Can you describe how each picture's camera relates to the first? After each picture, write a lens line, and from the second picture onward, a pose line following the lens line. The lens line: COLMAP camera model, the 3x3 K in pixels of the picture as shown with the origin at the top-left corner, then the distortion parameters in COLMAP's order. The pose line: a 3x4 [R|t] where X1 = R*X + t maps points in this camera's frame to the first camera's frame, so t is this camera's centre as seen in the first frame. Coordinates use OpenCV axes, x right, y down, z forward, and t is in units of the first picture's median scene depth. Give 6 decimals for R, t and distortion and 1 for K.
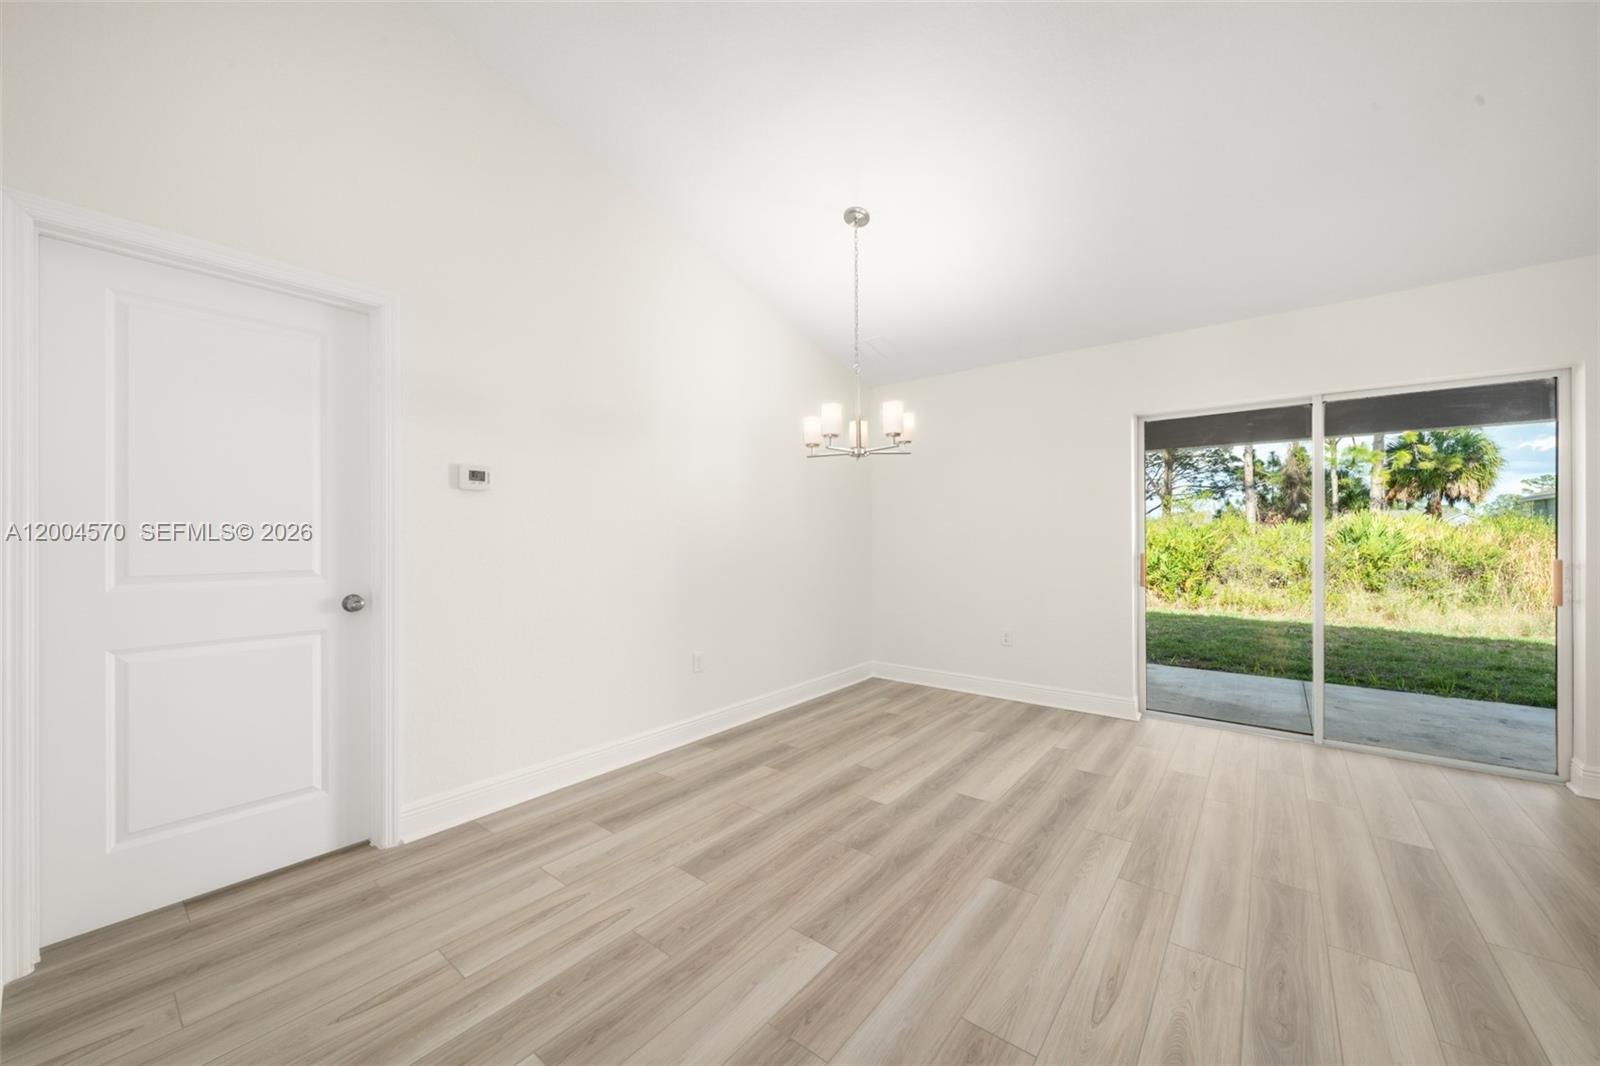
lens RADIAL K [[604.1, 0, 790.1], [0, 604.1, 534.0], [0, 0, 1]] dist [-0.001765, -0.000067]
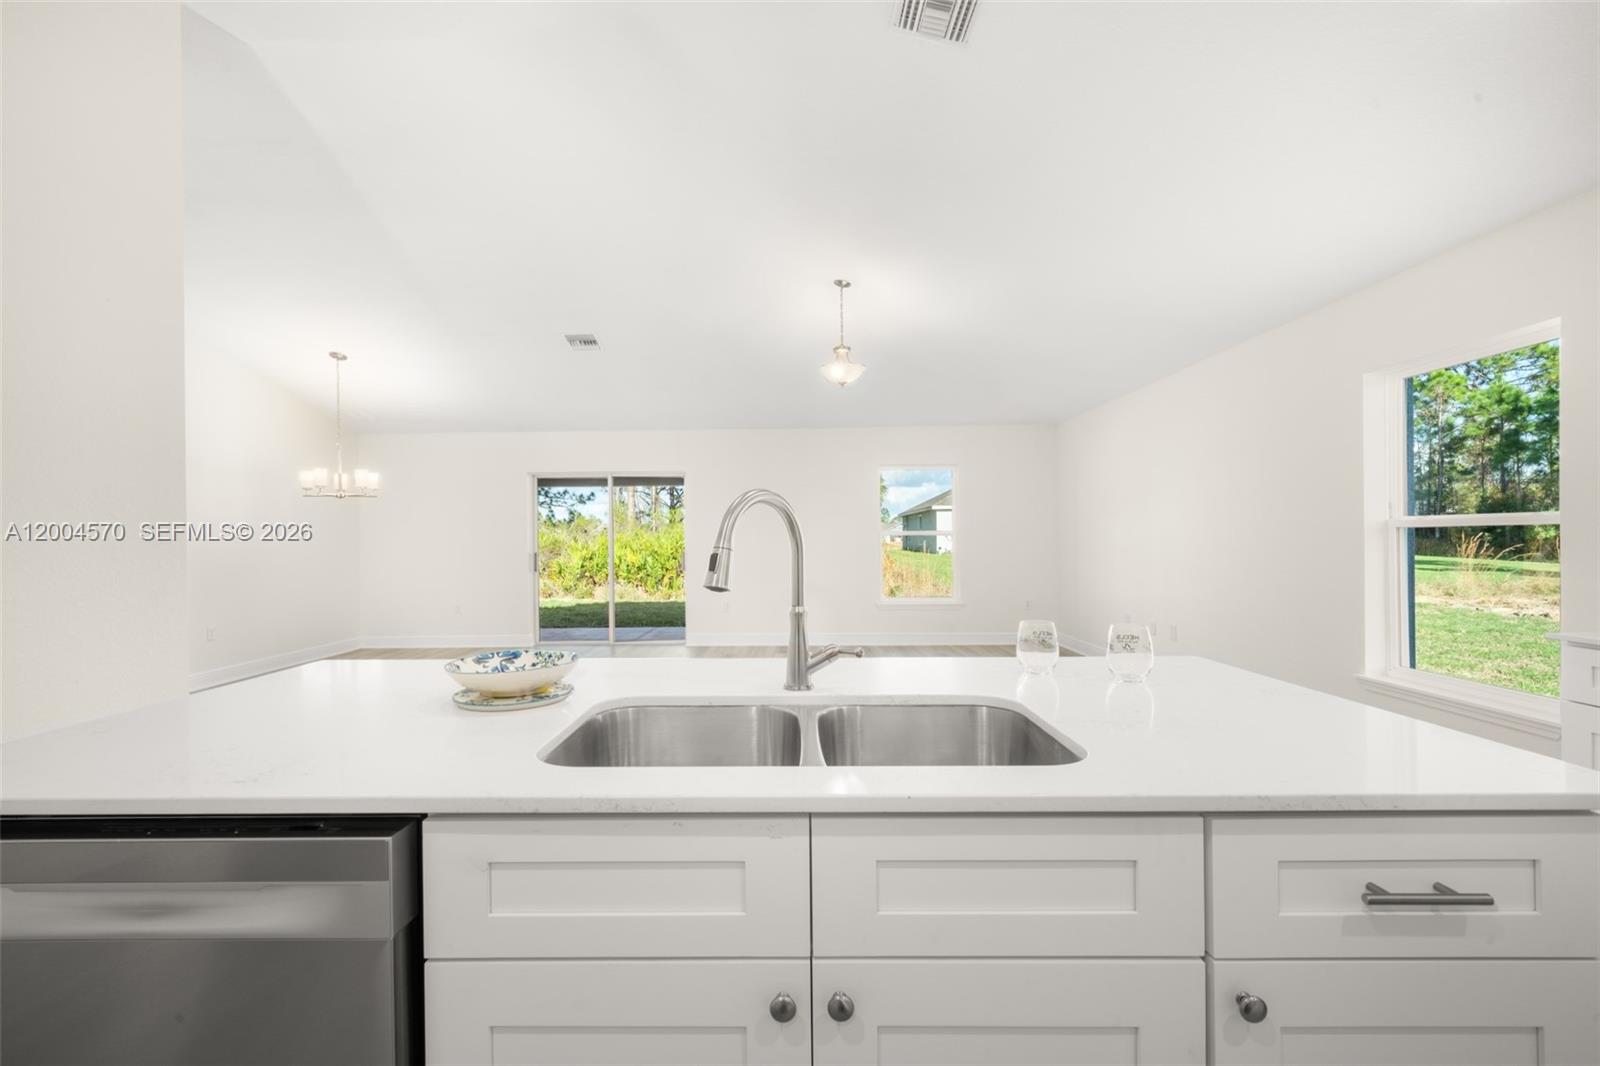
lens RADIAL K [[698.1, 0, 802.4], [0, 698.1, 535.4], [0, 0, 1]] dist [0.000514, -0.000035]
pose [[0.775929, -0.006189, 0.630790, -0.105582], [0.011290, 0.999928, -0.004078, -0.001170], [-0.630720, 0.010286, 0.775943, -1.208512]]
